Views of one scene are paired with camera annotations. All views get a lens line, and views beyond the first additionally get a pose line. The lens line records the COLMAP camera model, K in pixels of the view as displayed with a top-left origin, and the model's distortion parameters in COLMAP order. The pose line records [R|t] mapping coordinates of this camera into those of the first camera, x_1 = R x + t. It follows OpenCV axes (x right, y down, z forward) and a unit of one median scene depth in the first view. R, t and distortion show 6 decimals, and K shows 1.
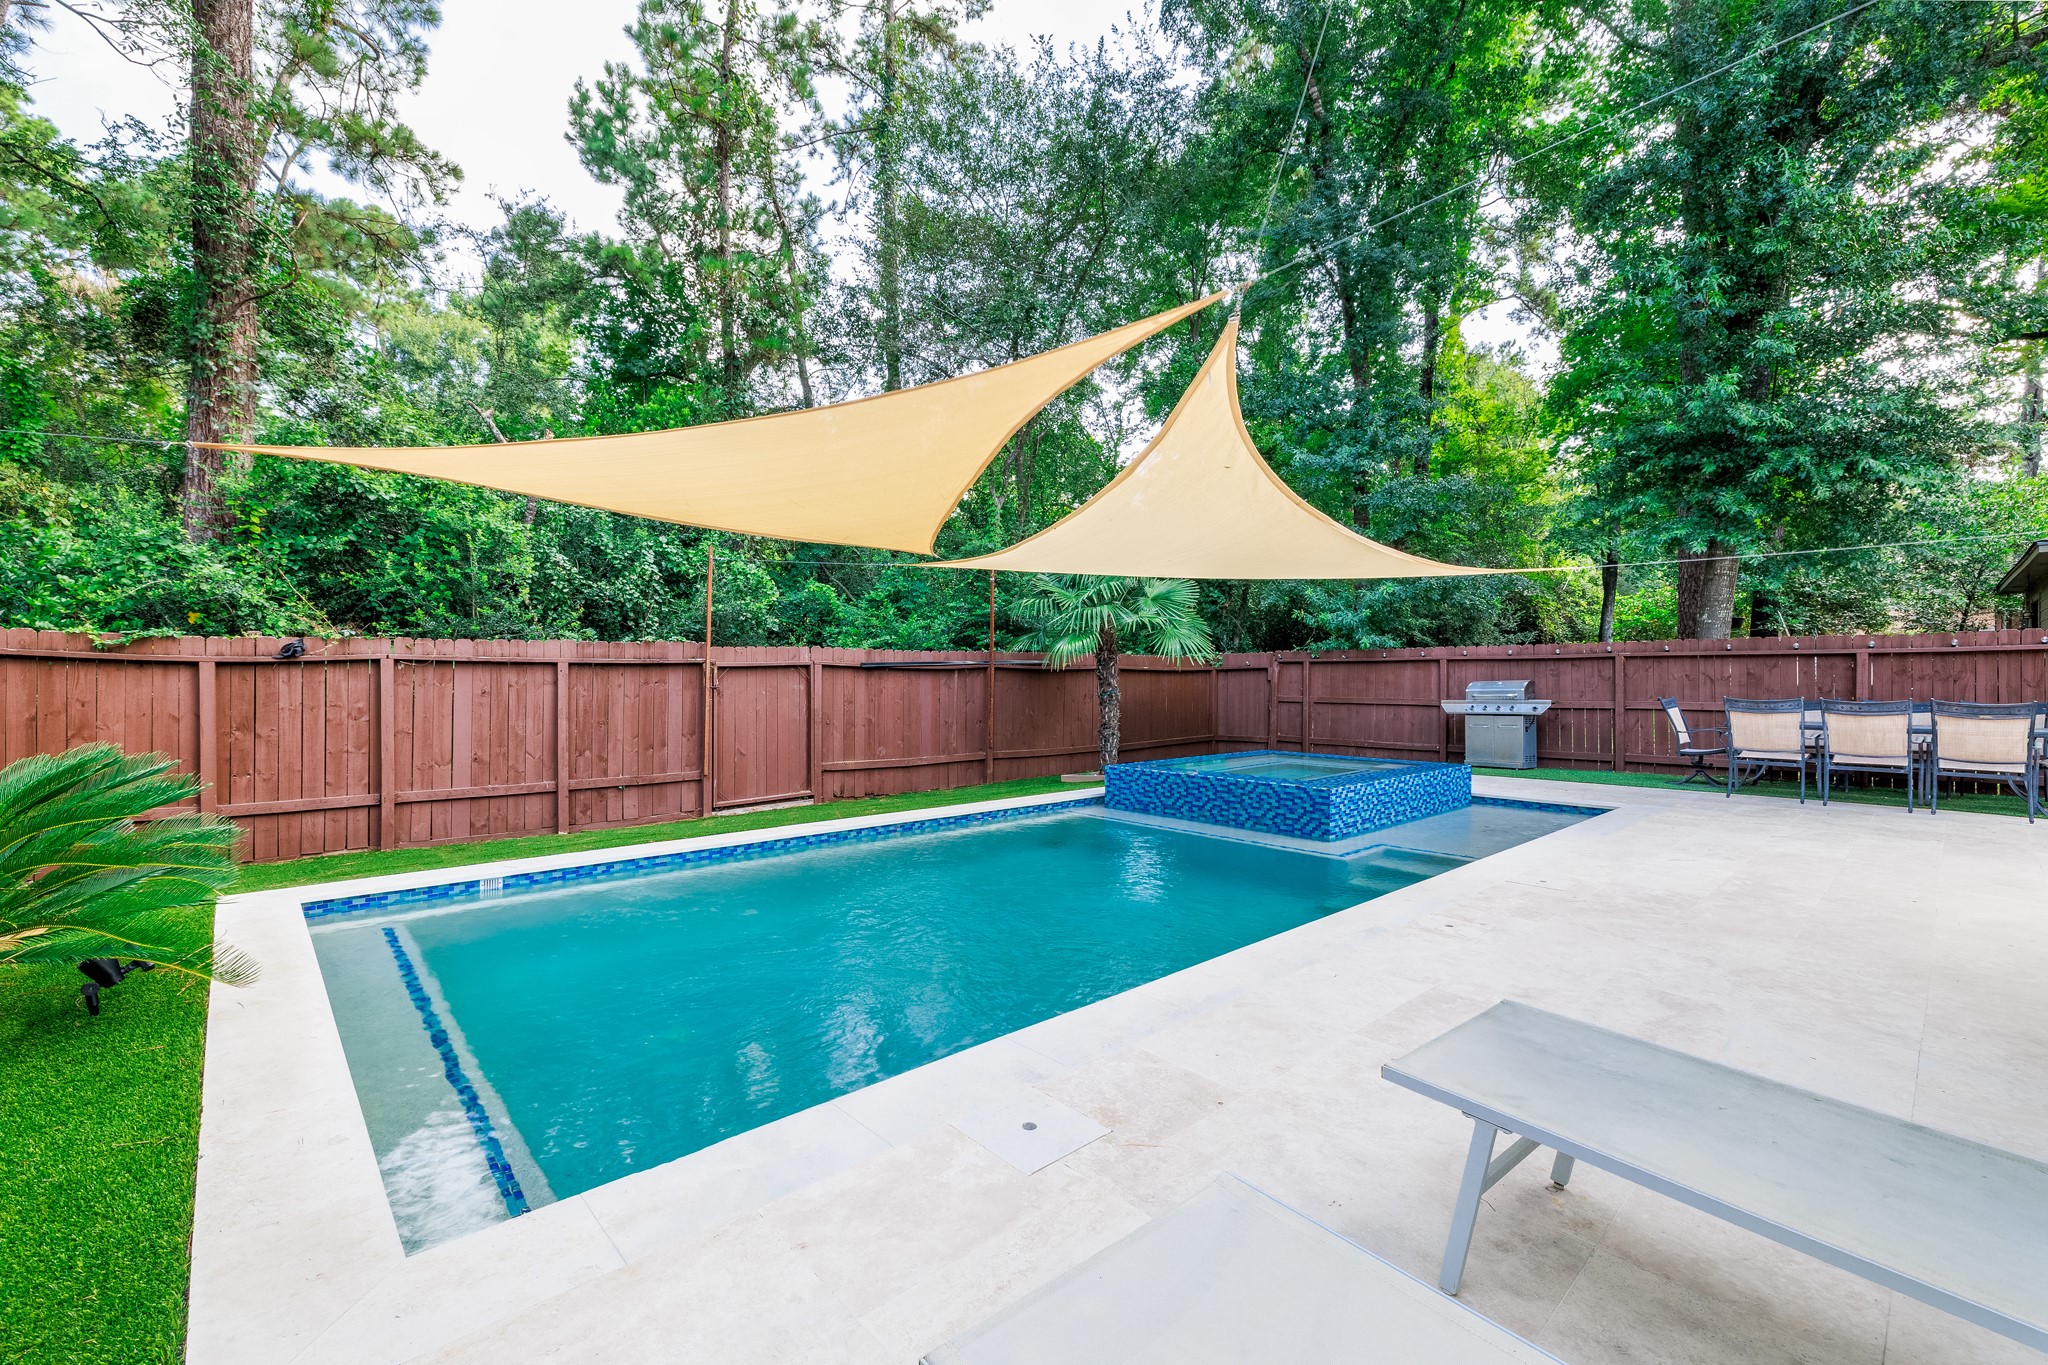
lens RADIAL K [[859.6, 0, 1016.3], [0, 859.6, 679.2], [0, 0, 1]] dist [-0.001551, -0.000435]
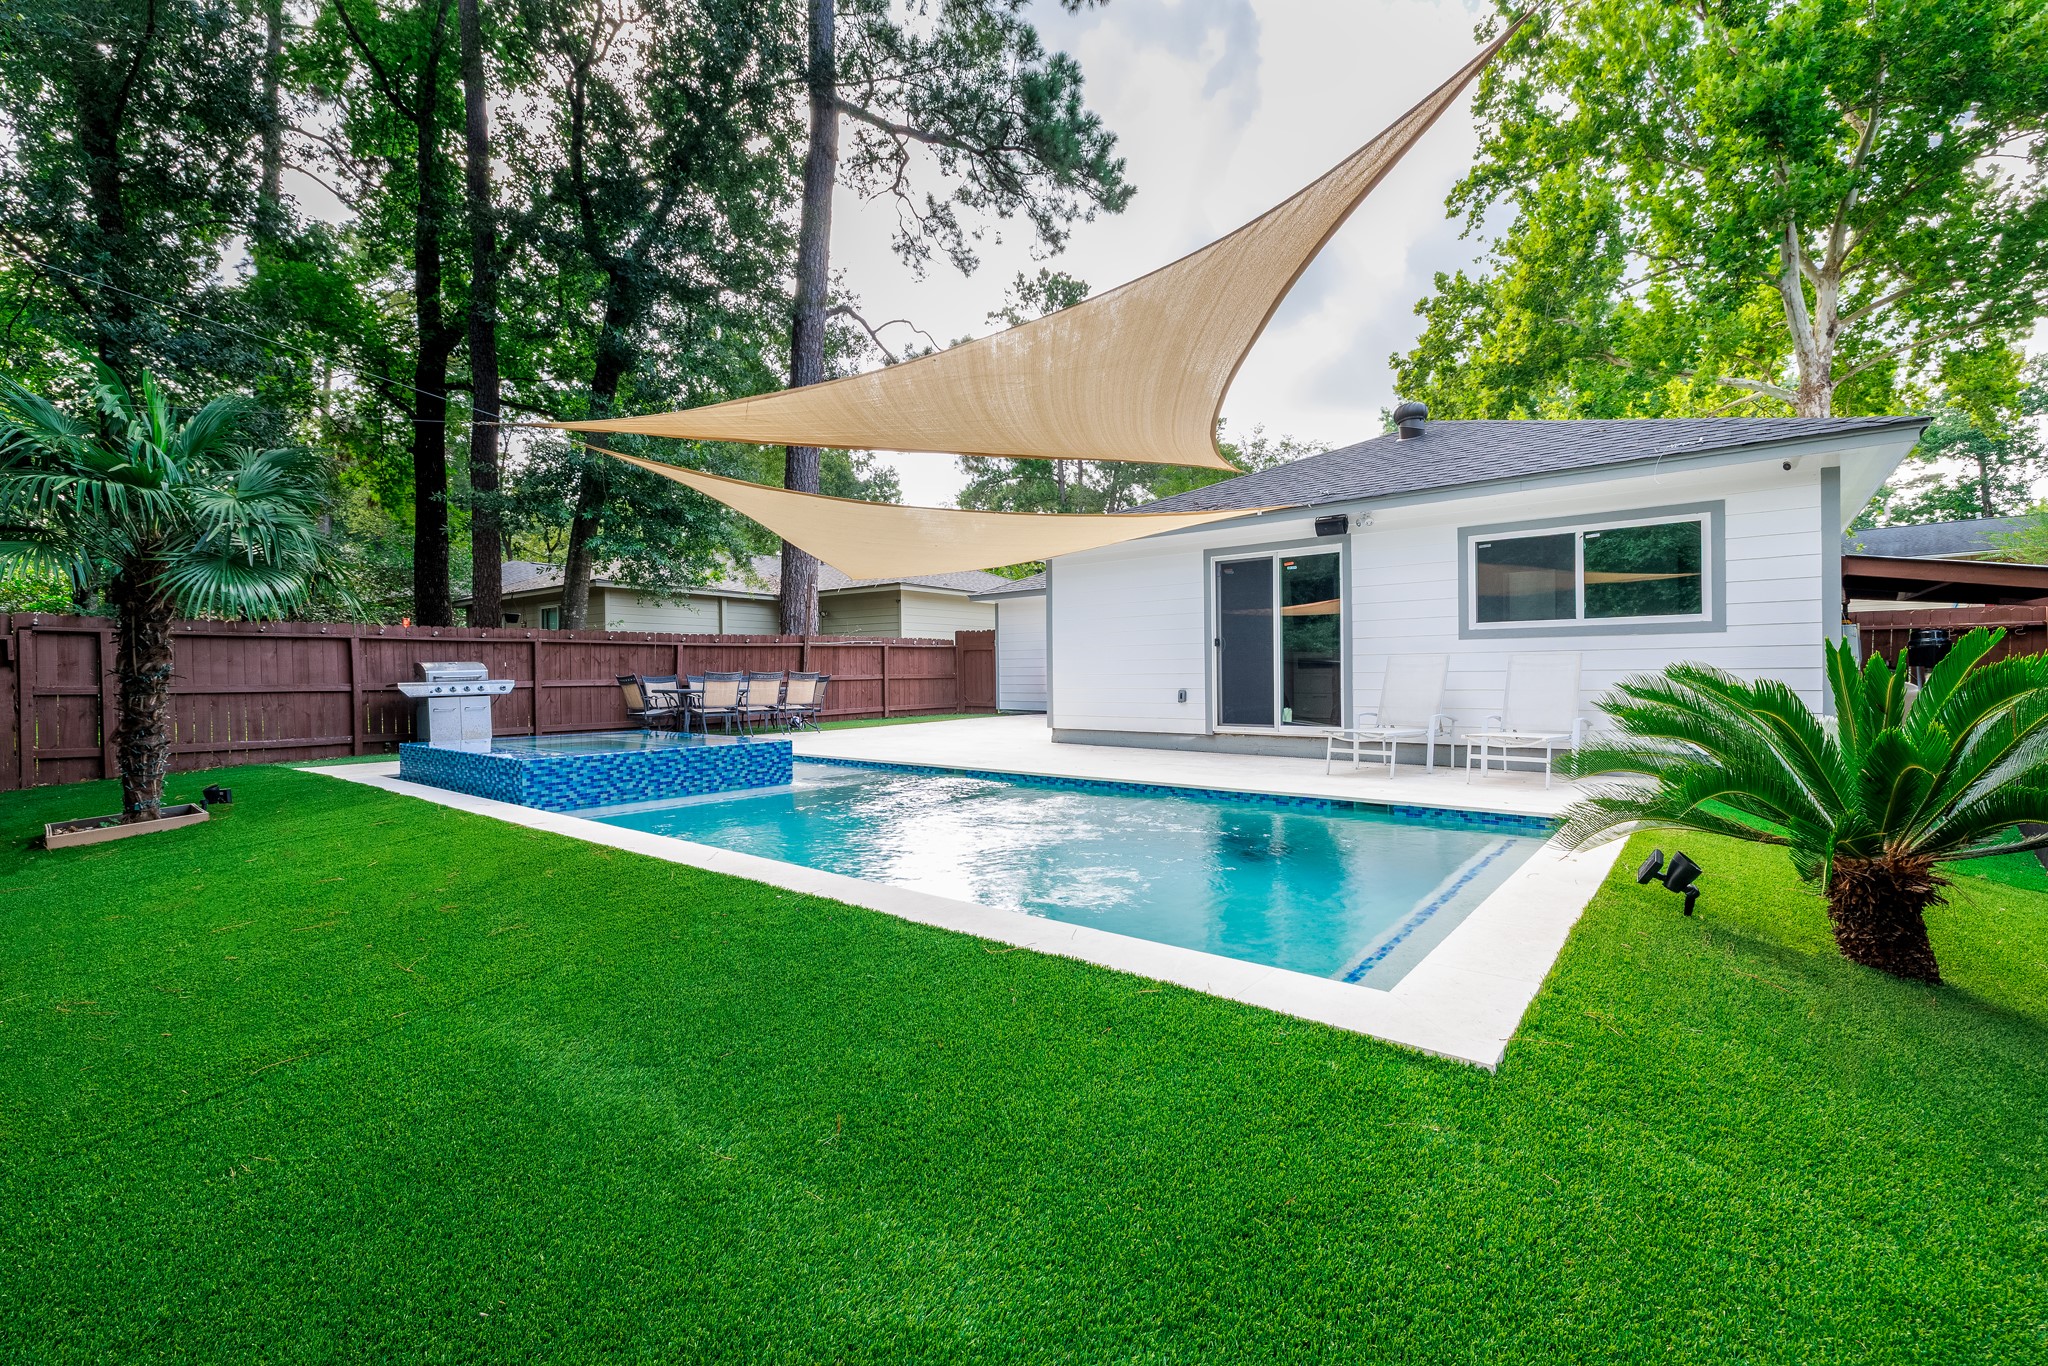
lens RADIAL K [[859.6, 0, 1021.2], [0, 859.6, 683.5], [0, 0, 1]] dist [-0.001551, -0.000435]
pose [[-0.180902, -0.001021, 0.983501, -0.761652], [0.001263, 0.999998, 0.001270, 0.038095], [-0.983500, 0.001472, -0.180900, 0.769393]]
